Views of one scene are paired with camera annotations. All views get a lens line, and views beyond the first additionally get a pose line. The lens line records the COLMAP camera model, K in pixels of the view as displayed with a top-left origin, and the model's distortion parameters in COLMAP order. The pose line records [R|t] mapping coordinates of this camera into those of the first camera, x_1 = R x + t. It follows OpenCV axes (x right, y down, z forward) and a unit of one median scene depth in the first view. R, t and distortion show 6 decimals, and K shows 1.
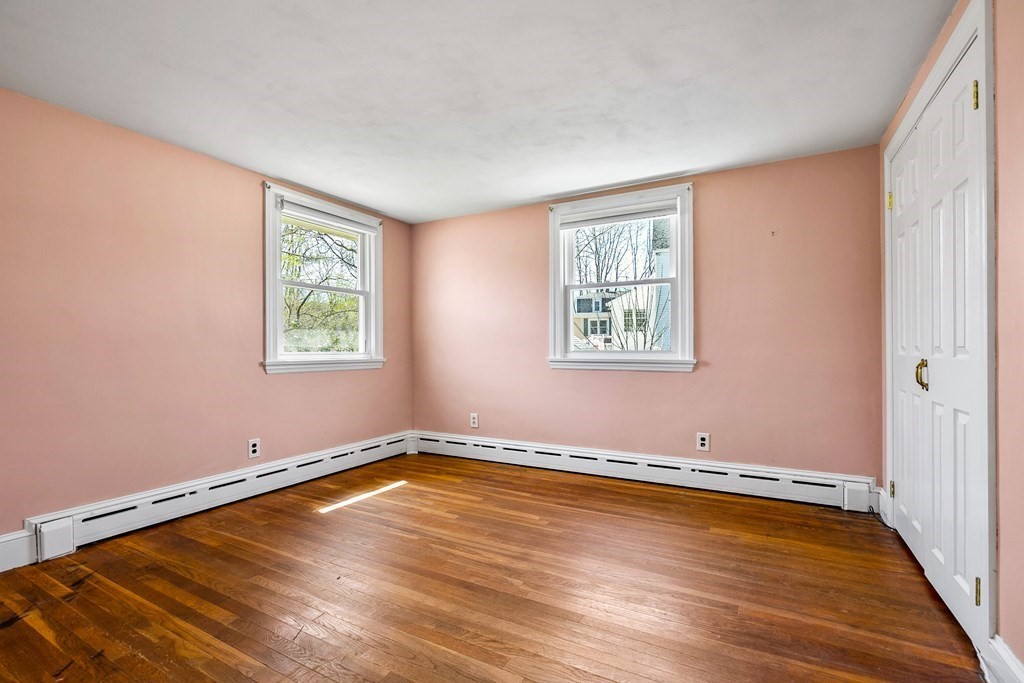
lens RADIAL K [[467.3, 0, 508.6], [0, 467.3, 343.1], [0, 0, 1]] dist [-0.013709, 0.004445]
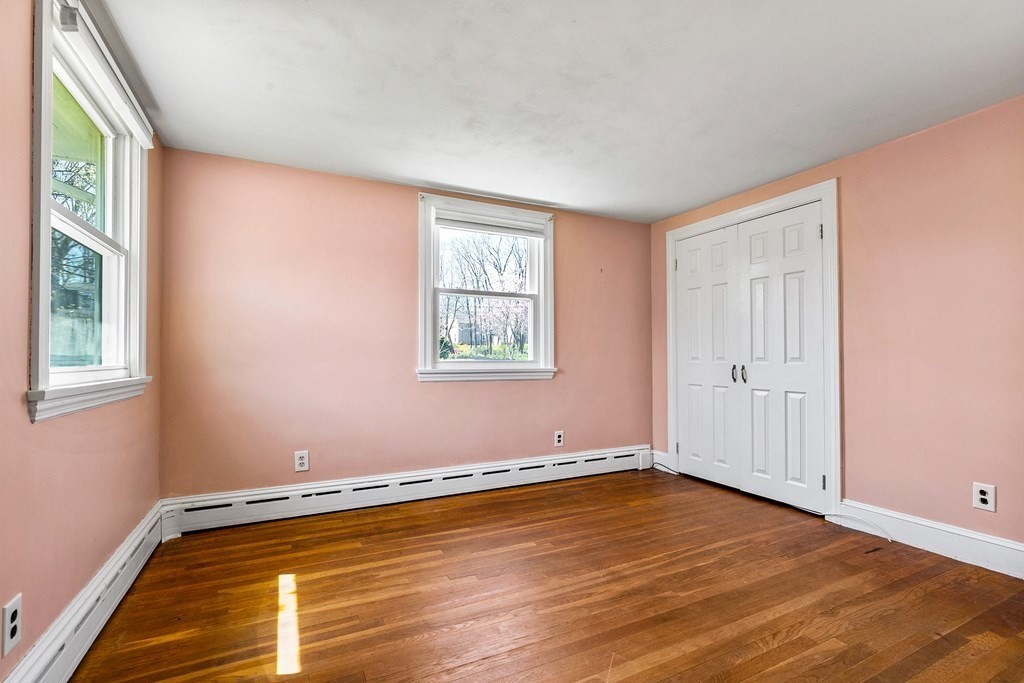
lens RADIAL K [[467.3, 0, 514.4], [0, 467.3, 344.6], [0, 0, 1]] dist [-0.013709, 0.004445]
pose [[0.558850, 0.025223, 0.828885, -0.608082], [-0.009979, 0.999669, -0.023692, 0.005618], [-0.829209, 0.004969, 0.558917, 0.435528]]
